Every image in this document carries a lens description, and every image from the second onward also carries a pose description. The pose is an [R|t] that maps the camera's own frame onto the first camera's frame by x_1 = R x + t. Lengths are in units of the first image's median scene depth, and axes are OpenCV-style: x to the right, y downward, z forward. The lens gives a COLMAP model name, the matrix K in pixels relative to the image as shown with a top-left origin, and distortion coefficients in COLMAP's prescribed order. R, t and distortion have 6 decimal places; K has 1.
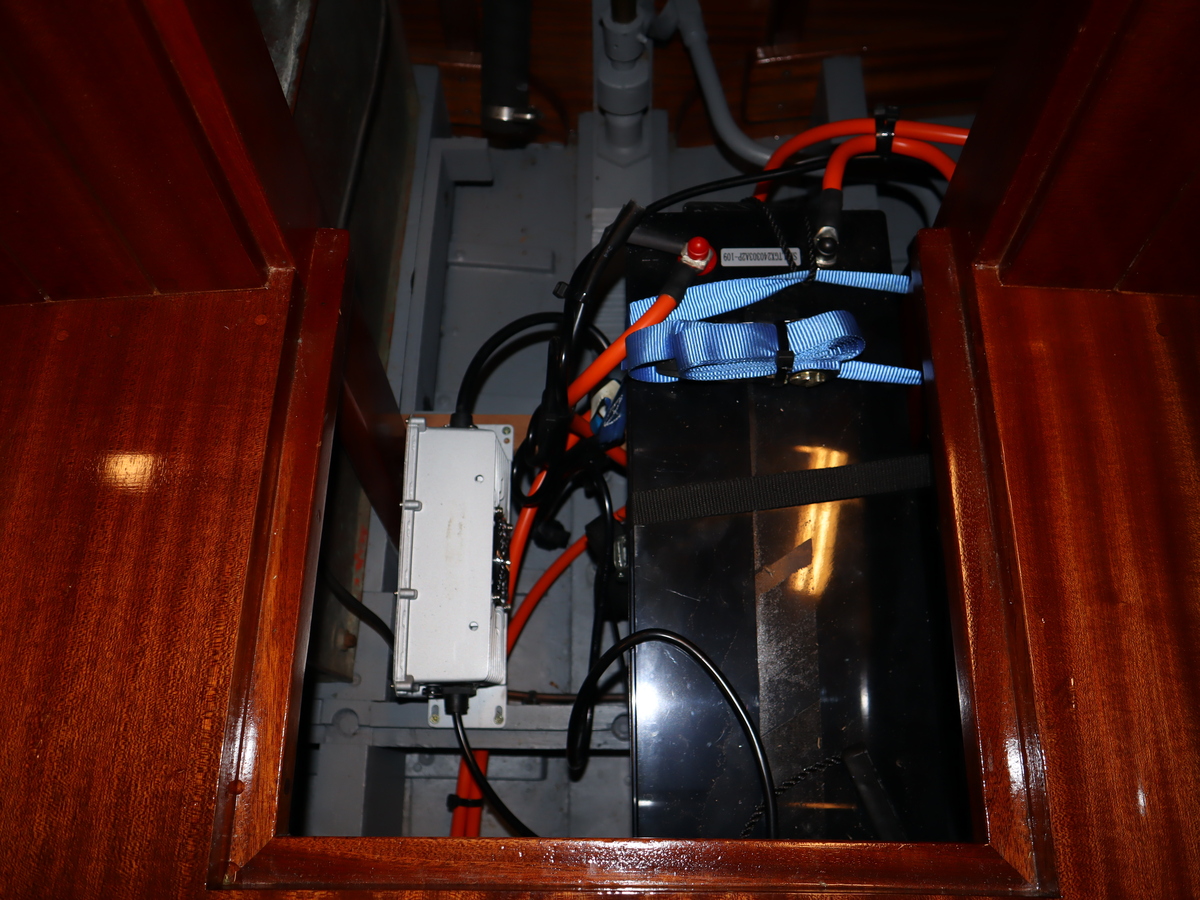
lens RADIAL K [[936.2, 0, 600.0], [0, 936.2, 450.0], [0, 0, 1]] dist [-0.097449, 0.049432]
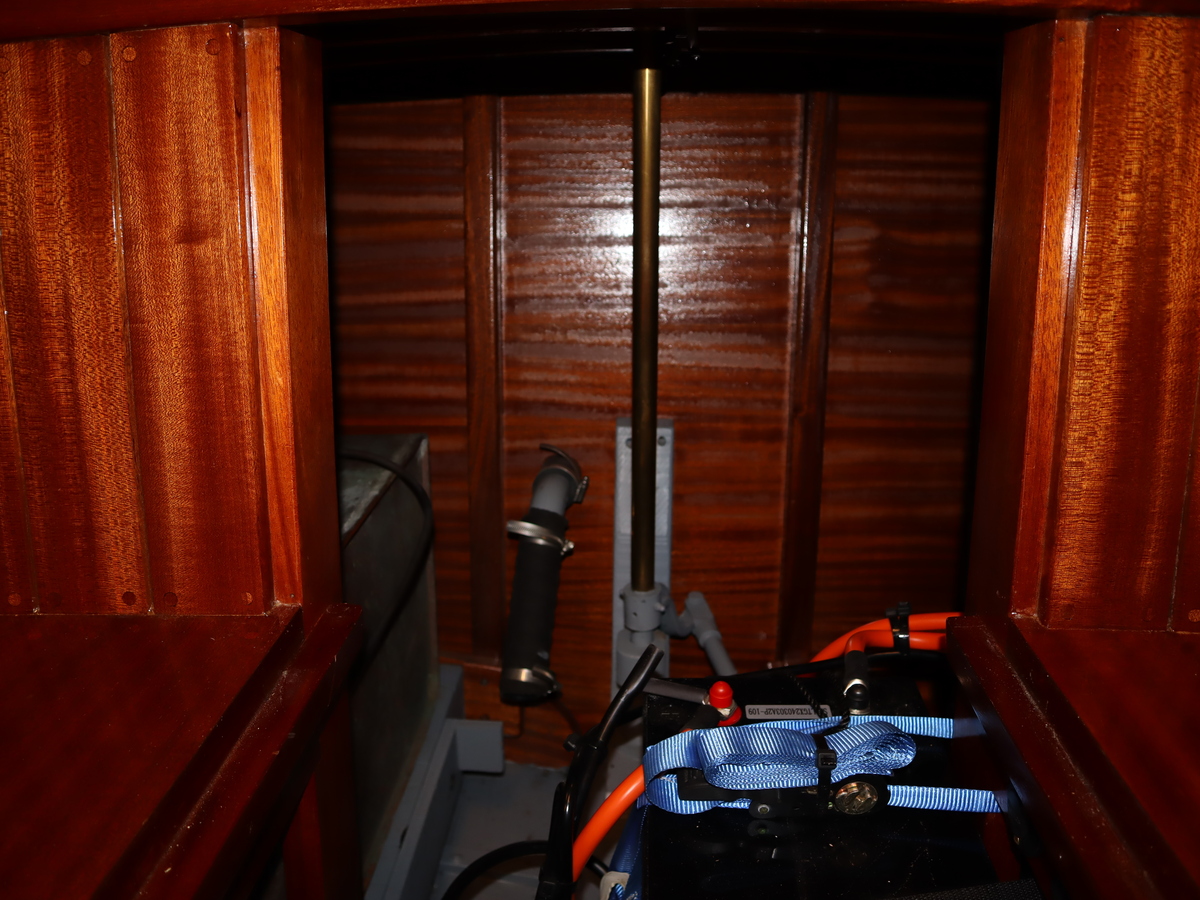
lens RADIAL K [[936.2, 0, 600.0], [0, 936.2, 450.0], [0, 0, 1]] dist [-0.097449, 0.049432]
pose [[0.999163, 0.029222, -0.028625, 0.003193], [-0.040775, 0.655552, -0.754048, 0.322782], [-0.003269, 0.754584, 0.656195, 0.191877]]
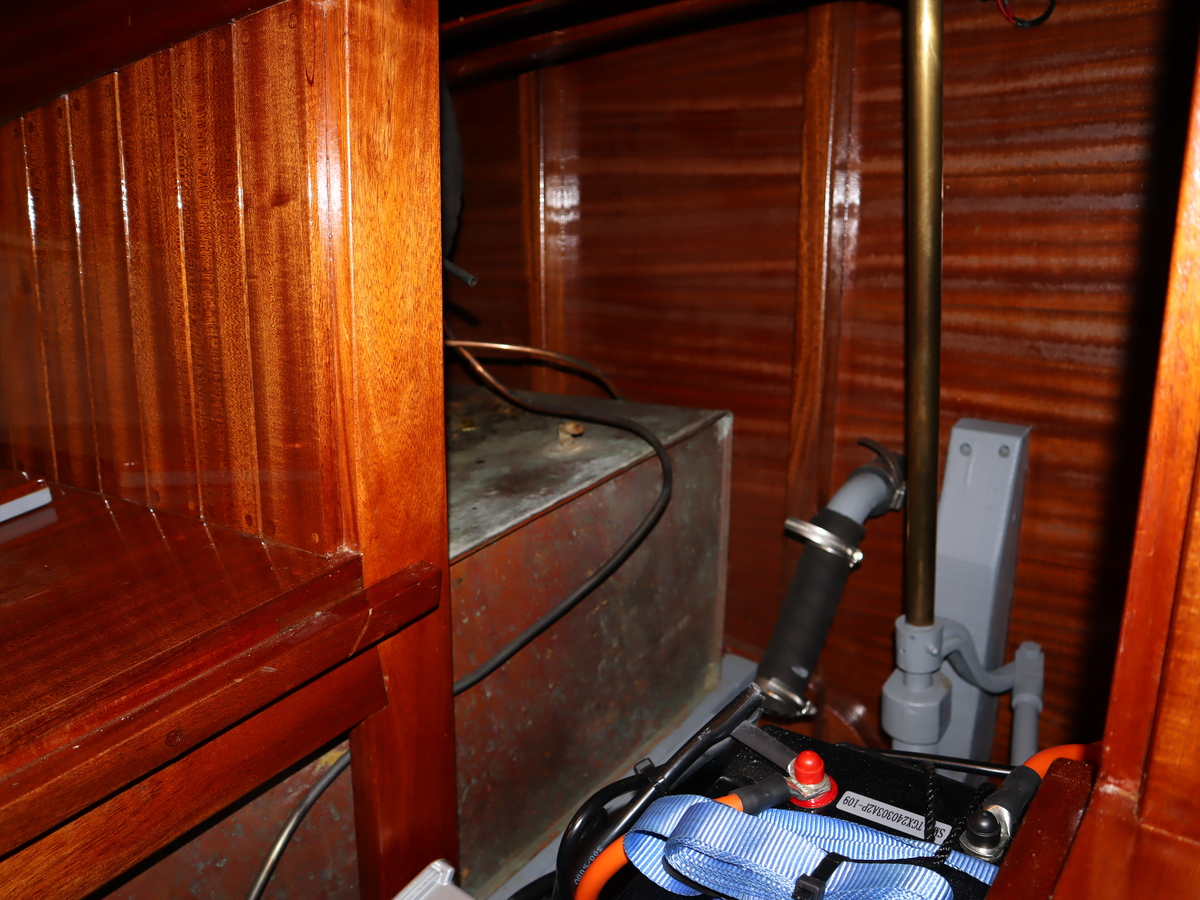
lens RADIAL K [[936.2, 0, 600.0], [0, 936.2, 450.0], [0, 0, 1]] dist [-0.097449, 0.049432]
pose [[0.795937, 0.152692, -0.585806, 0.355803], [-0.533191, 0.635076, -0.558914, 0.121000], [0.286690, 0.757207, 0.586895, 0.312643]]
